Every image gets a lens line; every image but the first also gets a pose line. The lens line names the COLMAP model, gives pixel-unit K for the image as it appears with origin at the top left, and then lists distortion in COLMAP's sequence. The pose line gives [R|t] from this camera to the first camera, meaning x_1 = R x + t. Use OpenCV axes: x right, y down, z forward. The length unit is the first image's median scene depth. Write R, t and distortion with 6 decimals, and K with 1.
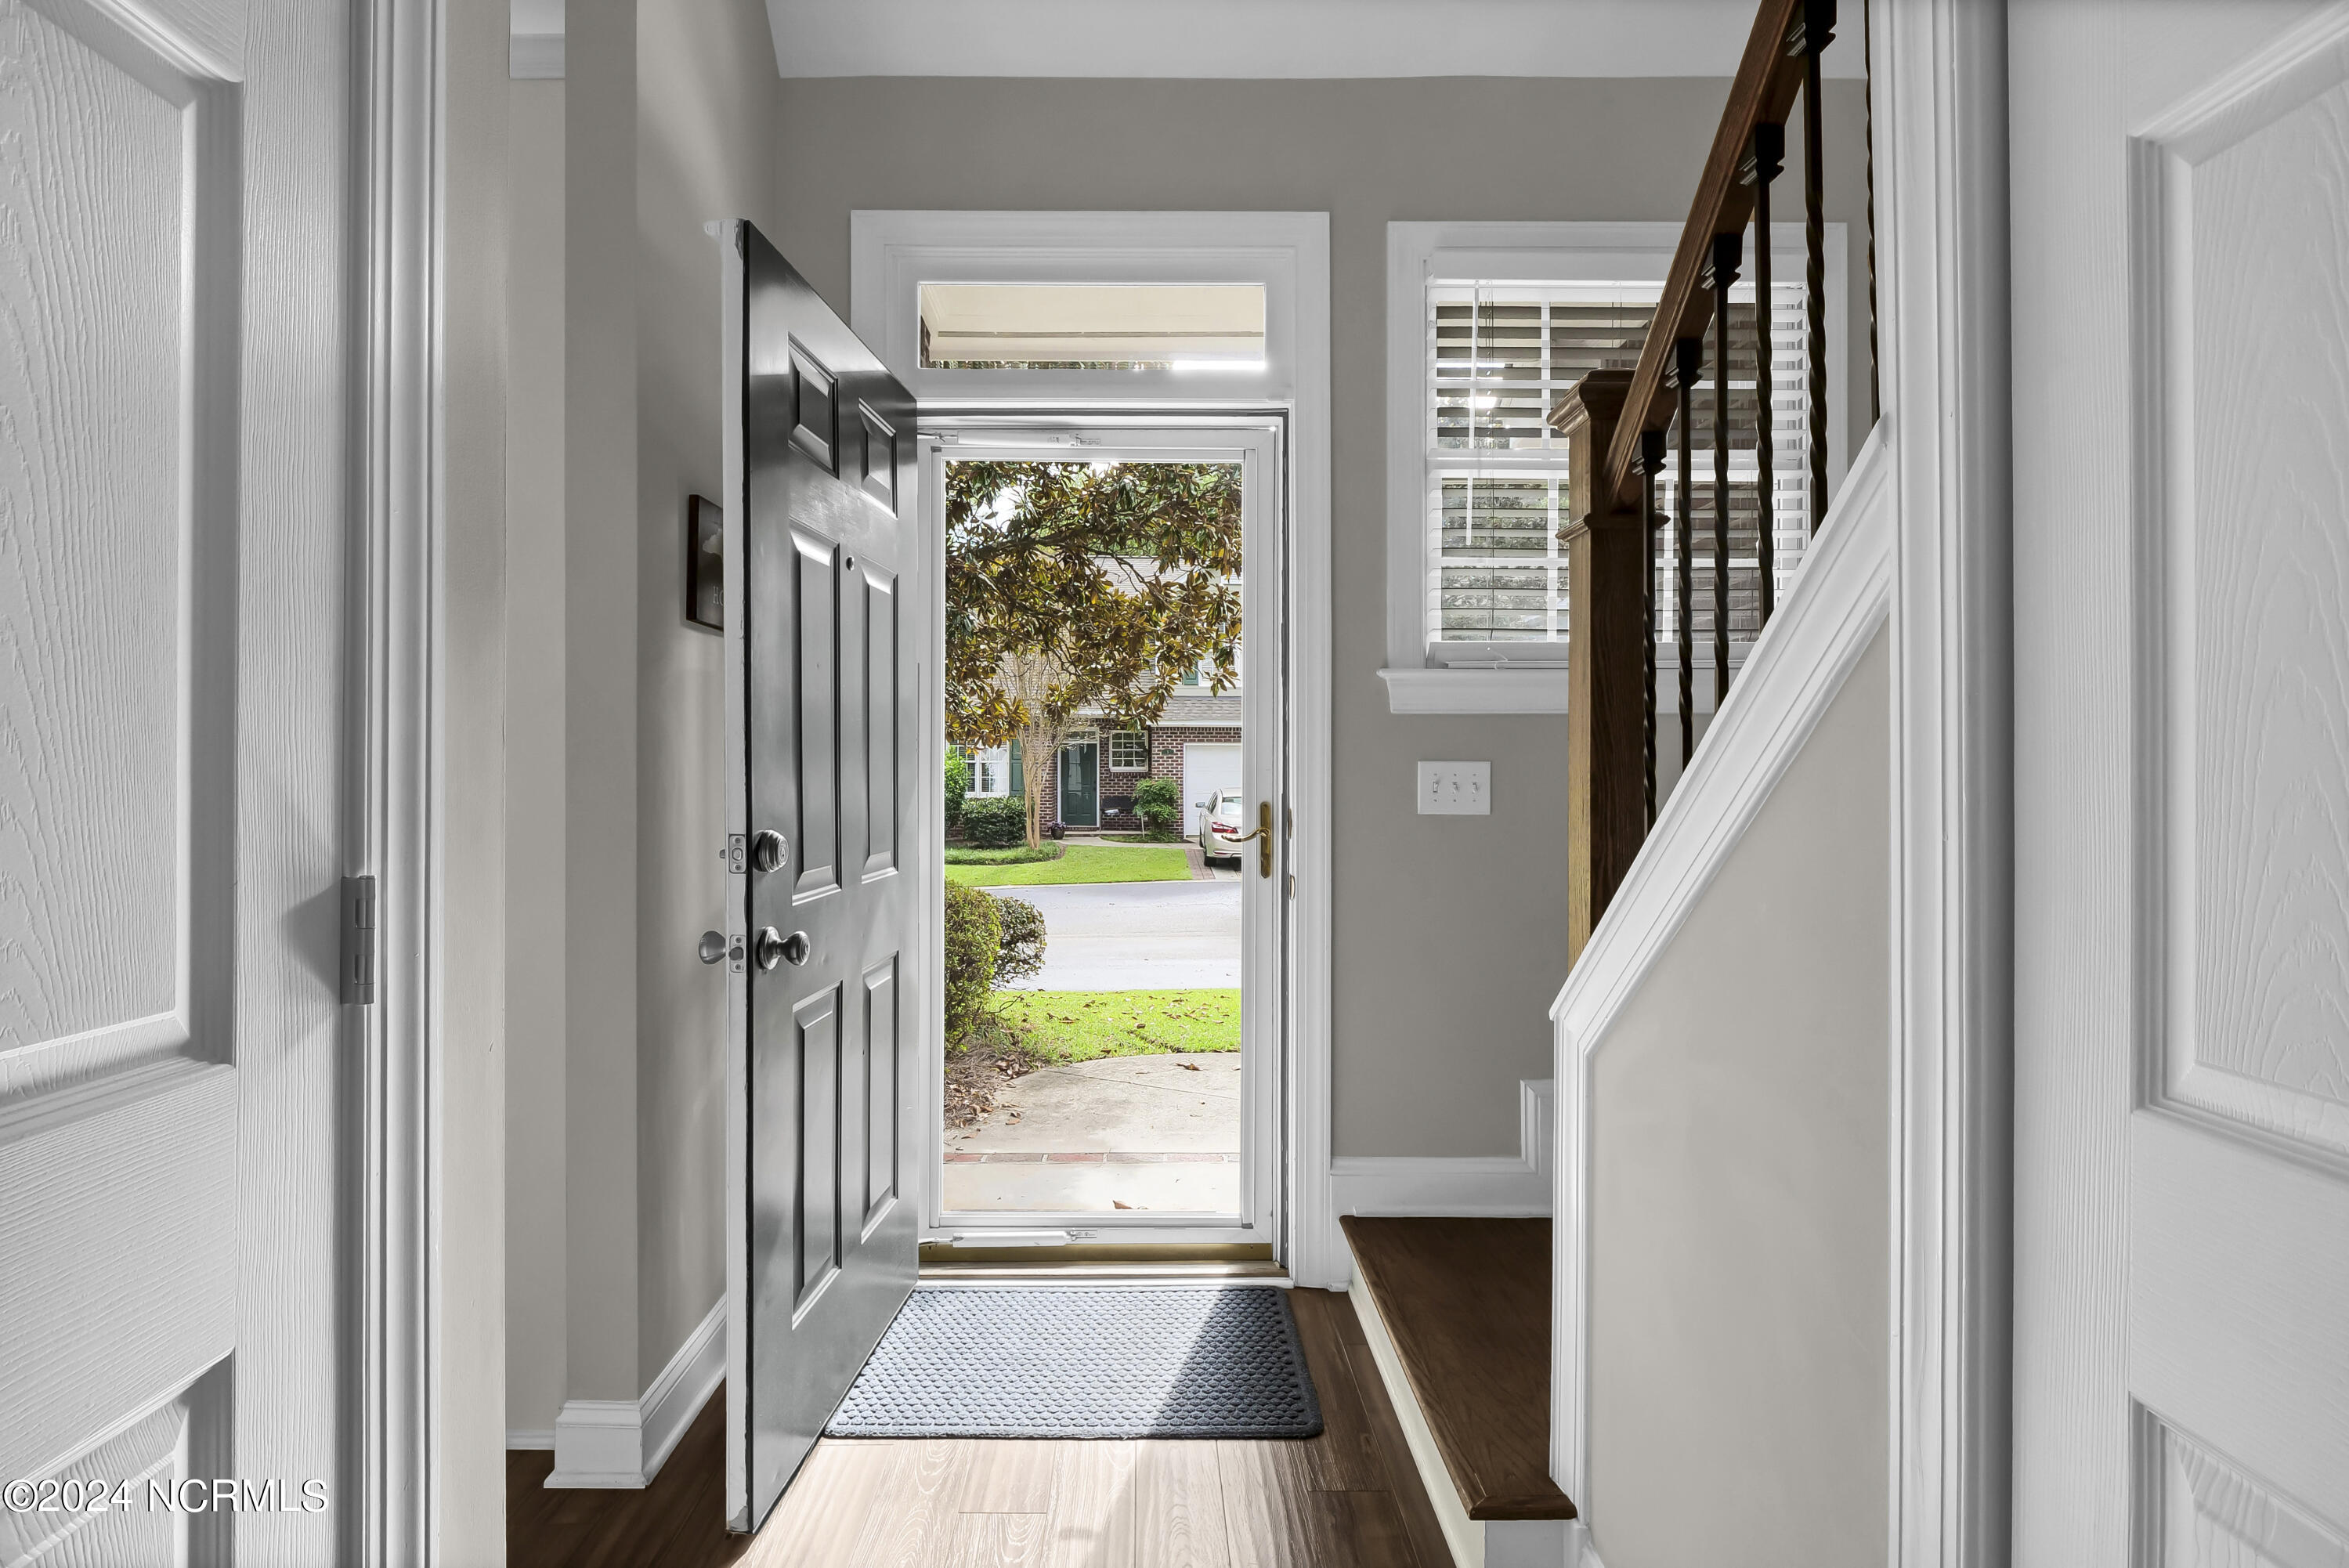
lens RADIAL K [[1166.7, 0, 1154.0], [0, 1166.7, 761.0], [0, 0, 1]] dist [-0.002882, -0.011469]
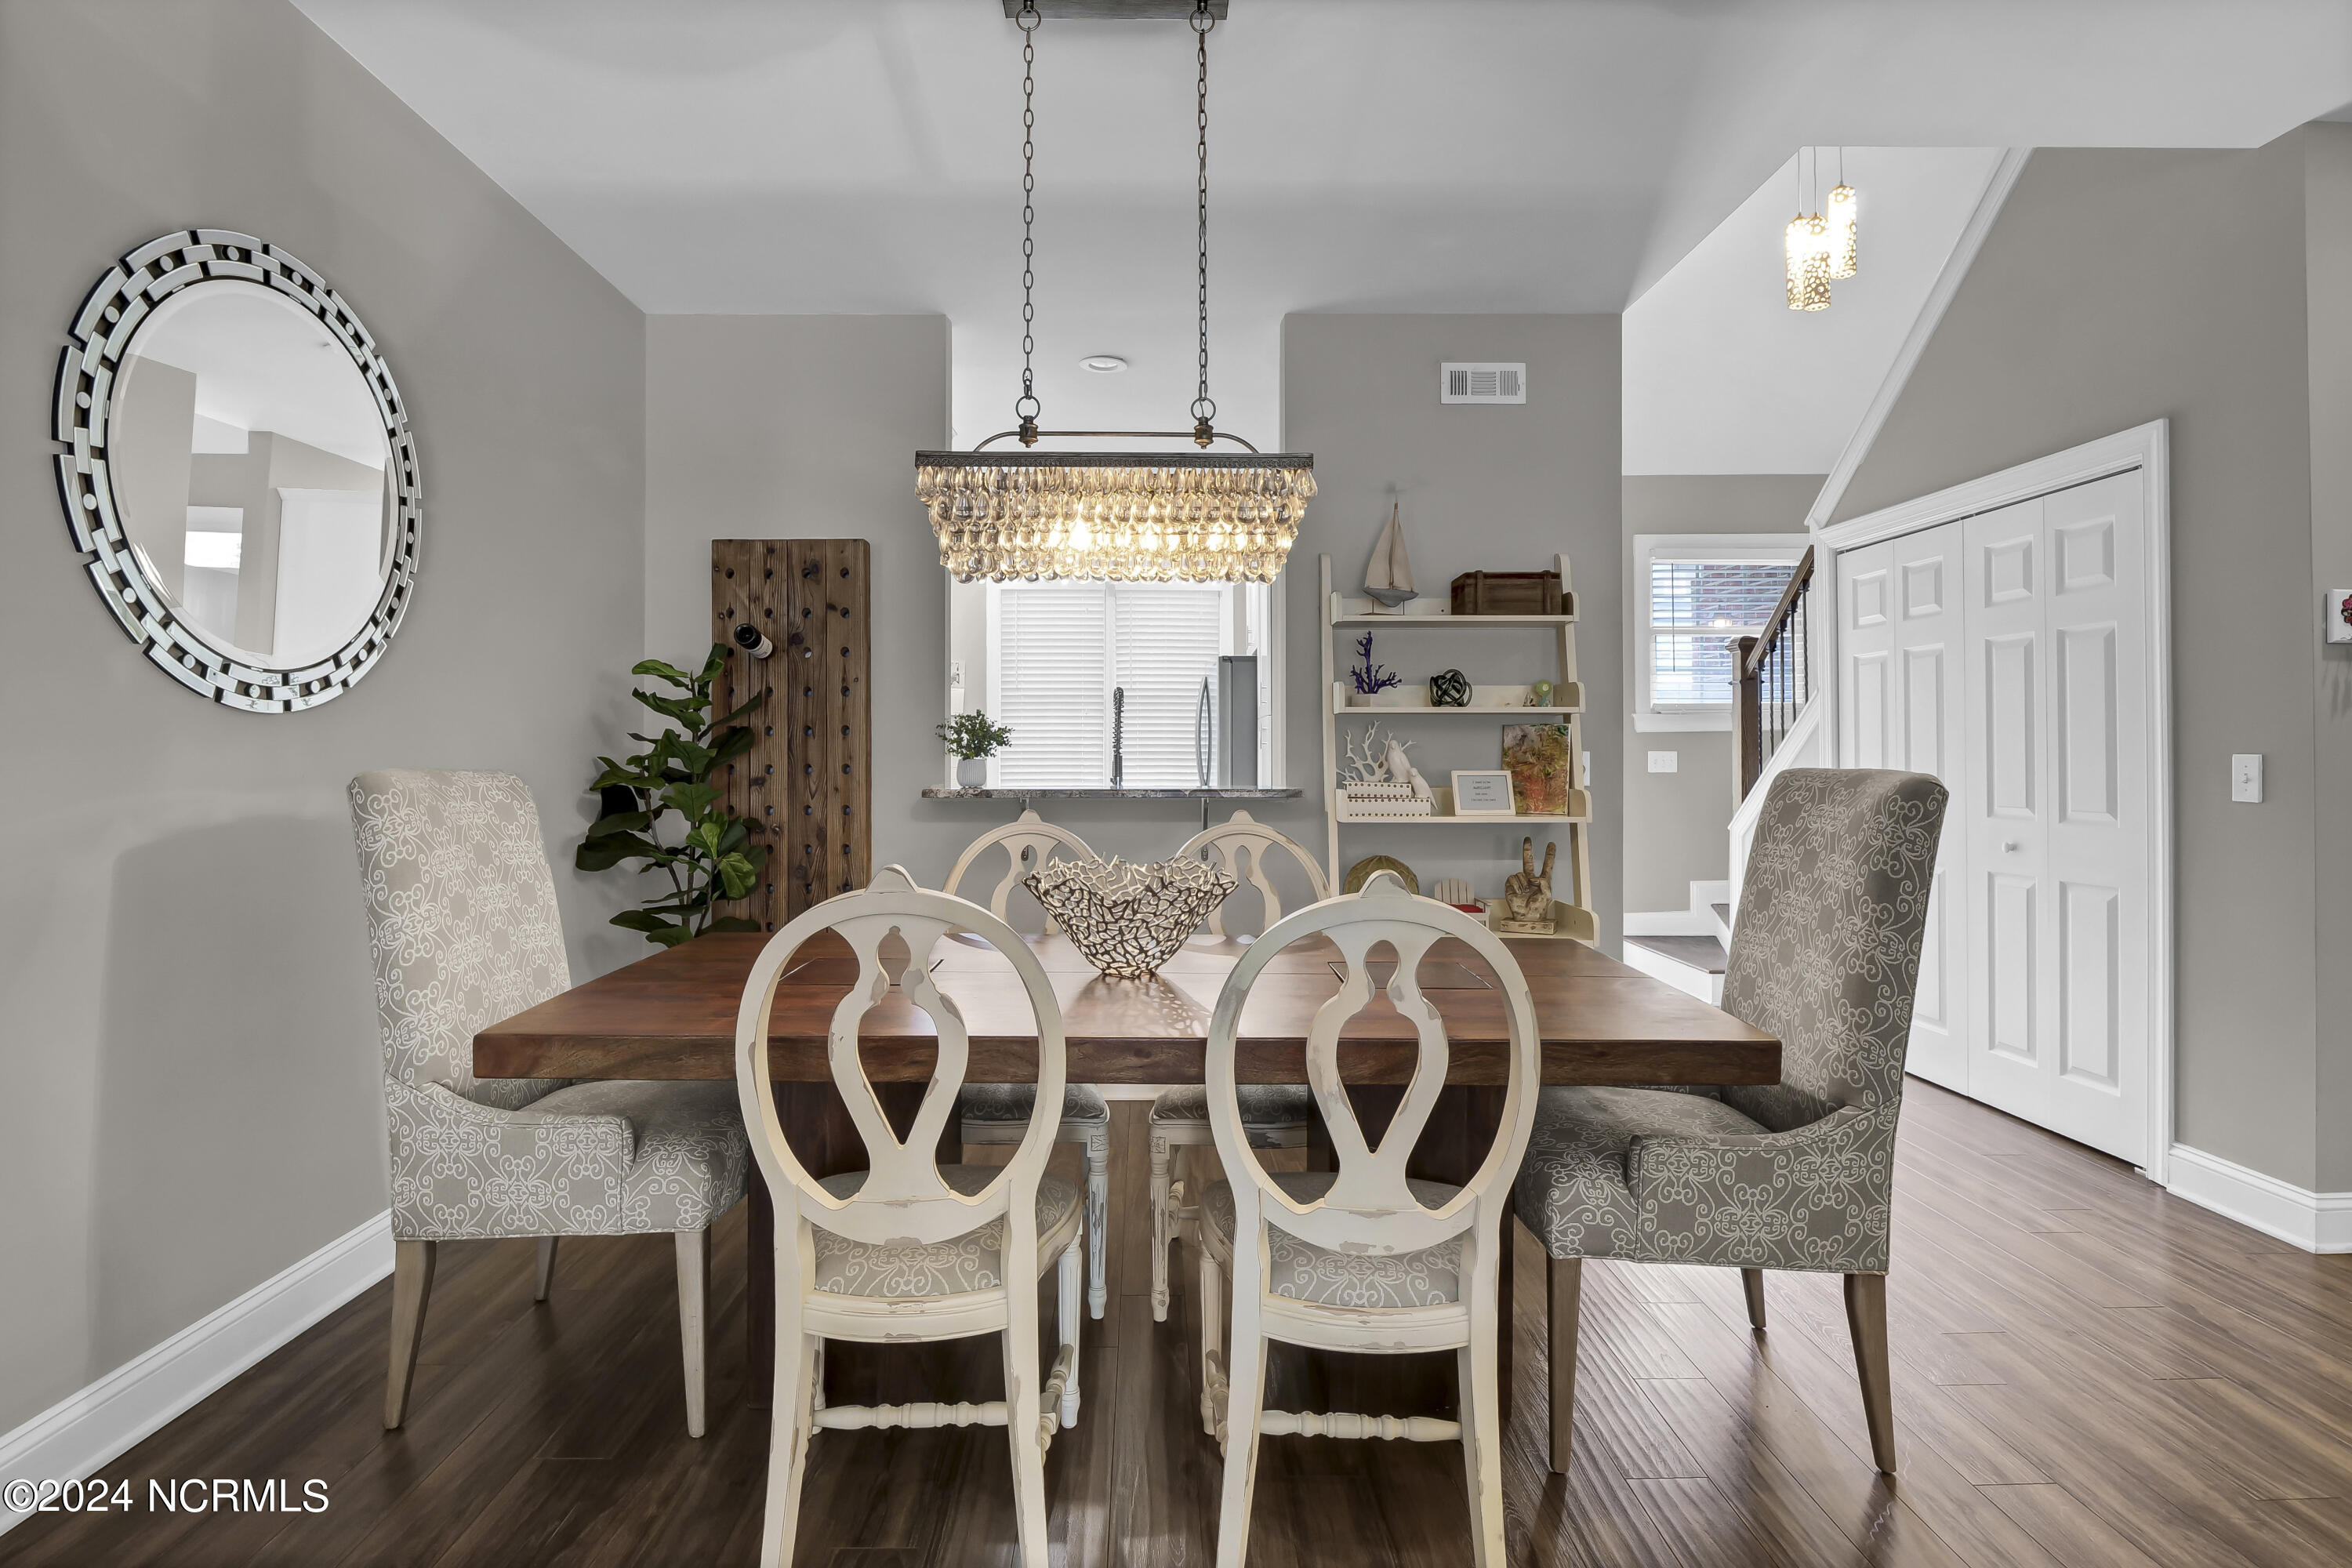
lens RADIAL K [[1170.5, 0, 1147.0], [0, 1170.5, 730.6], [0, 0, 1]] dist [-0.015648, 0.000269]
pose [[0.999986, -0.004762, -0.002356, -0.293981], [0.004729, 0.999897, -0.013571, -0.005234], [0.002420, 0.013560, 0.999905, -0.523549]]
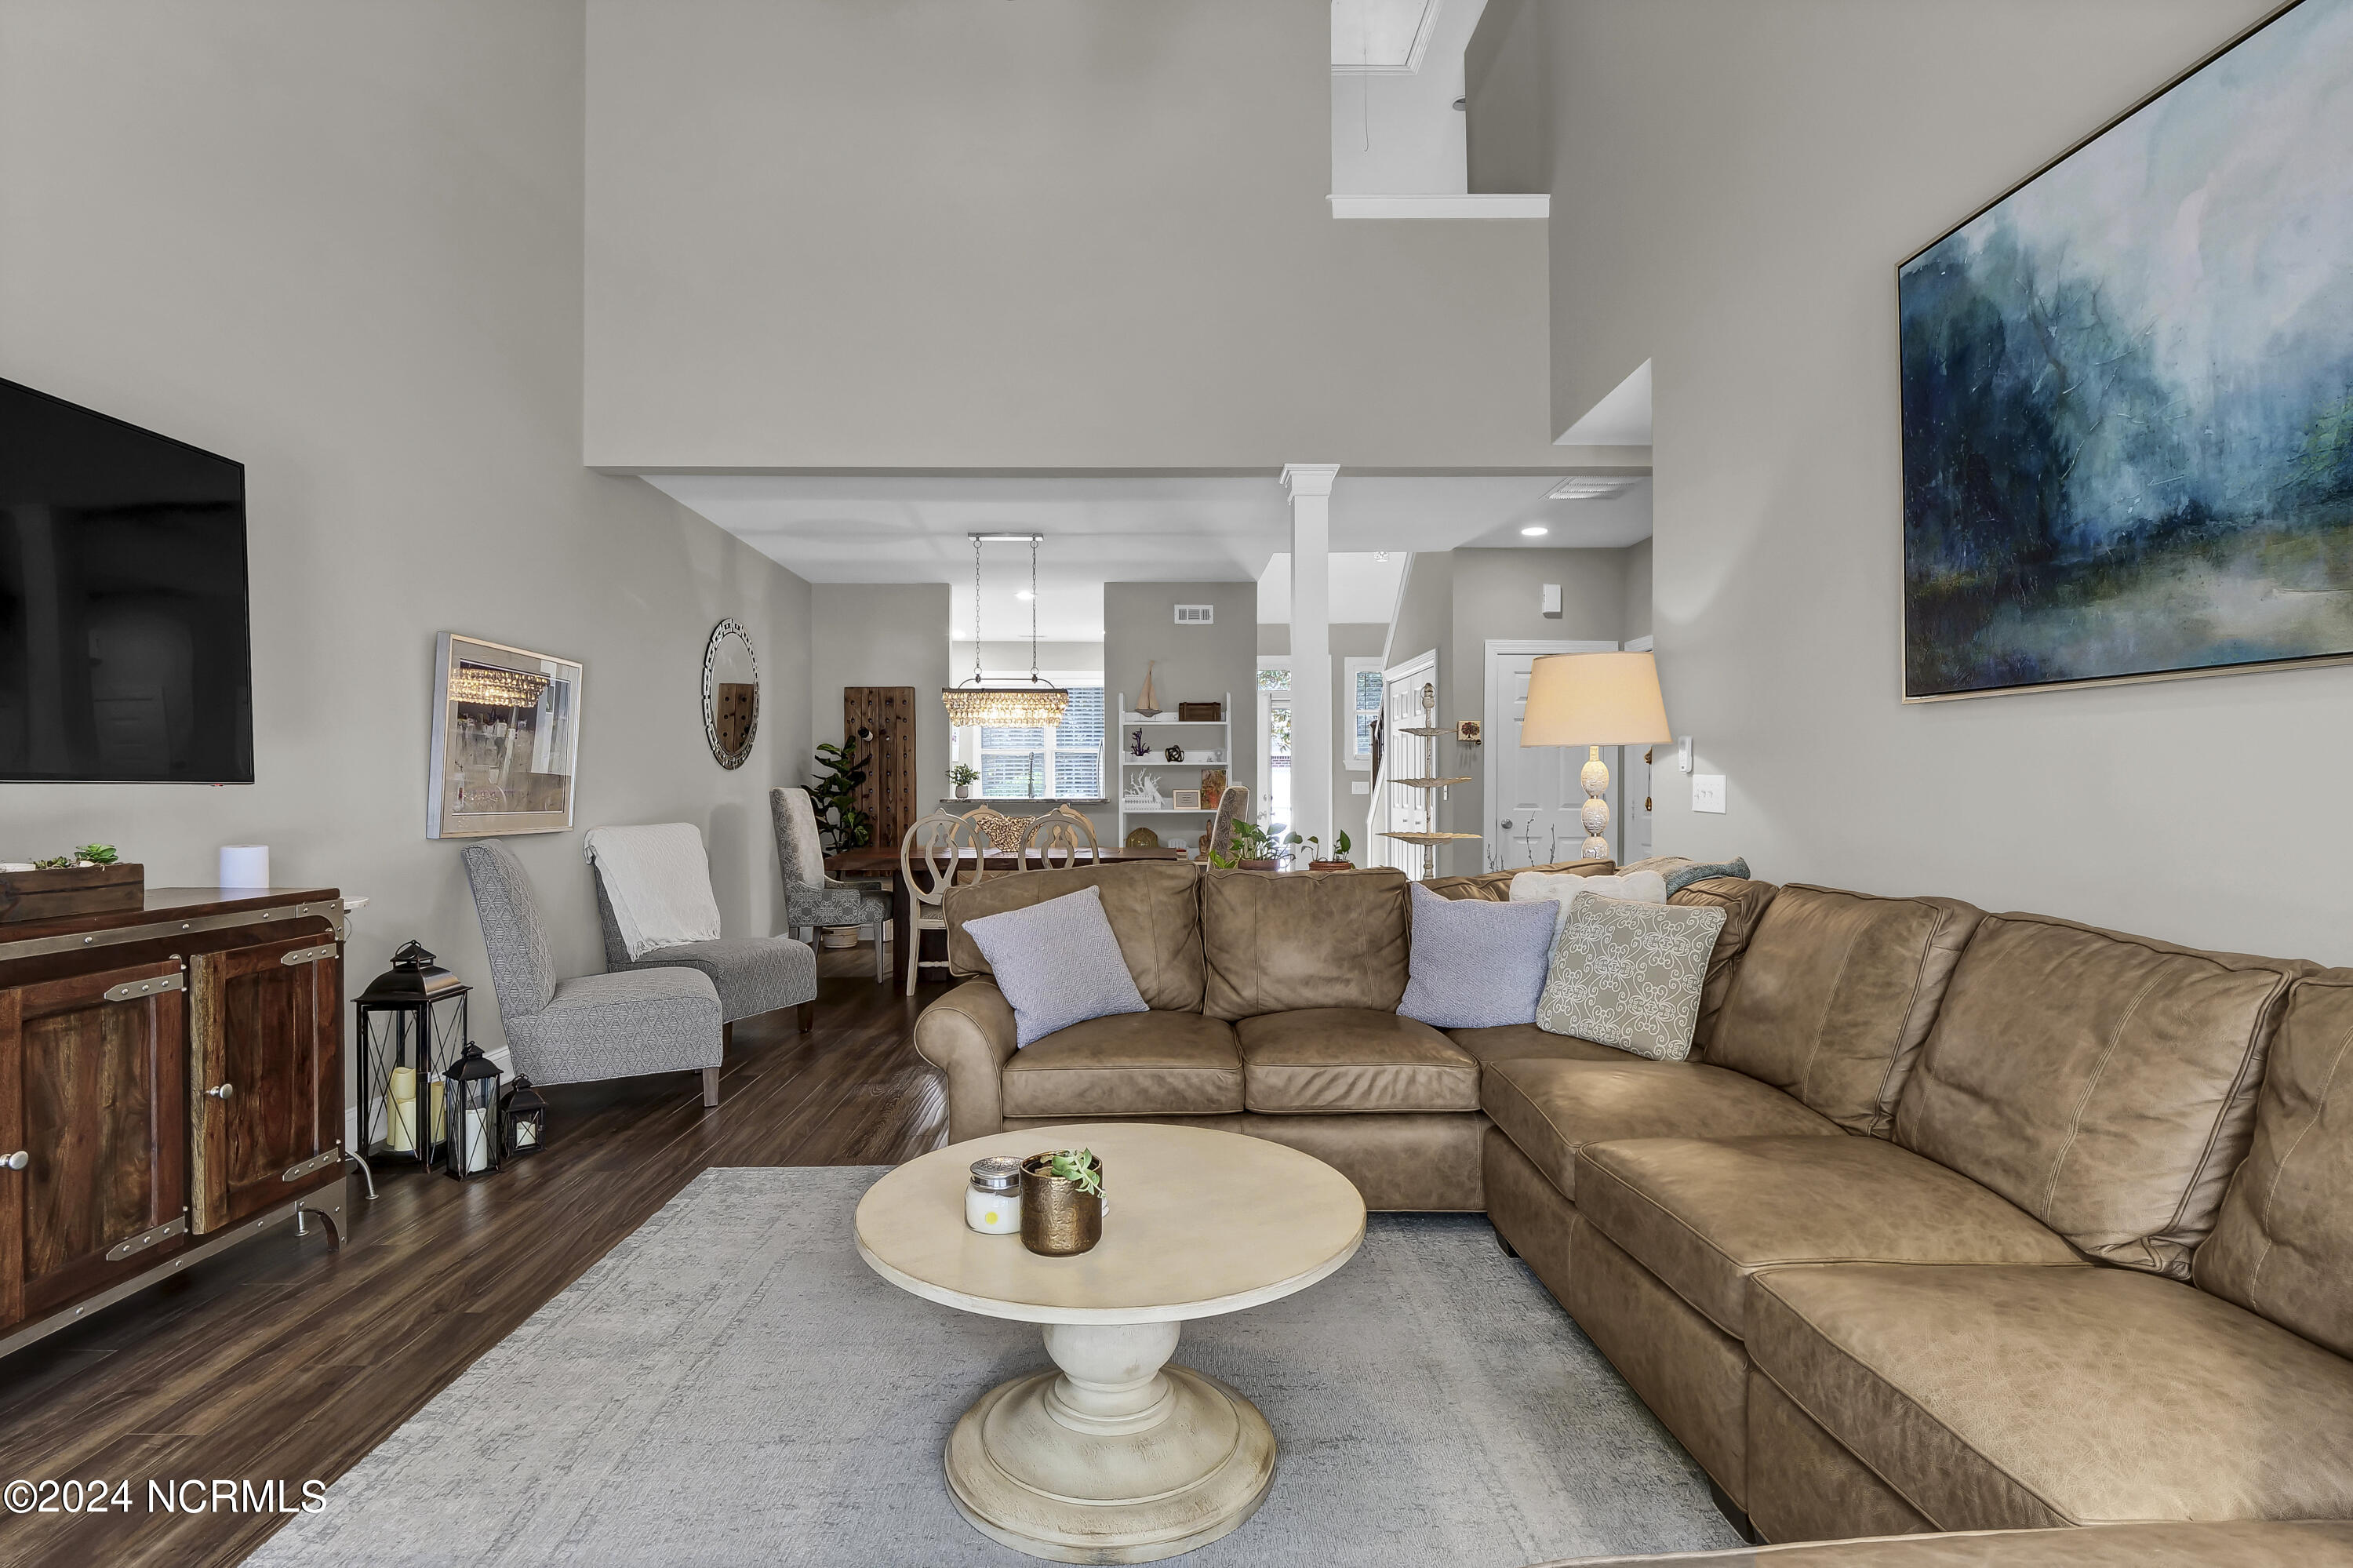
lens RADIAL K [[1181.0, 0, 1163.6], [0, 1181.0, 784.0], [0, 0, 1]] dist [-0.015328, 0.000098]
pose [[0.999885, -0.007943, 0.012930, -0.186306], [0.007936, 0.999968, 0.000616, -0.000951], [-0.012935, -0.000513, 0.999916, -1.189523]]
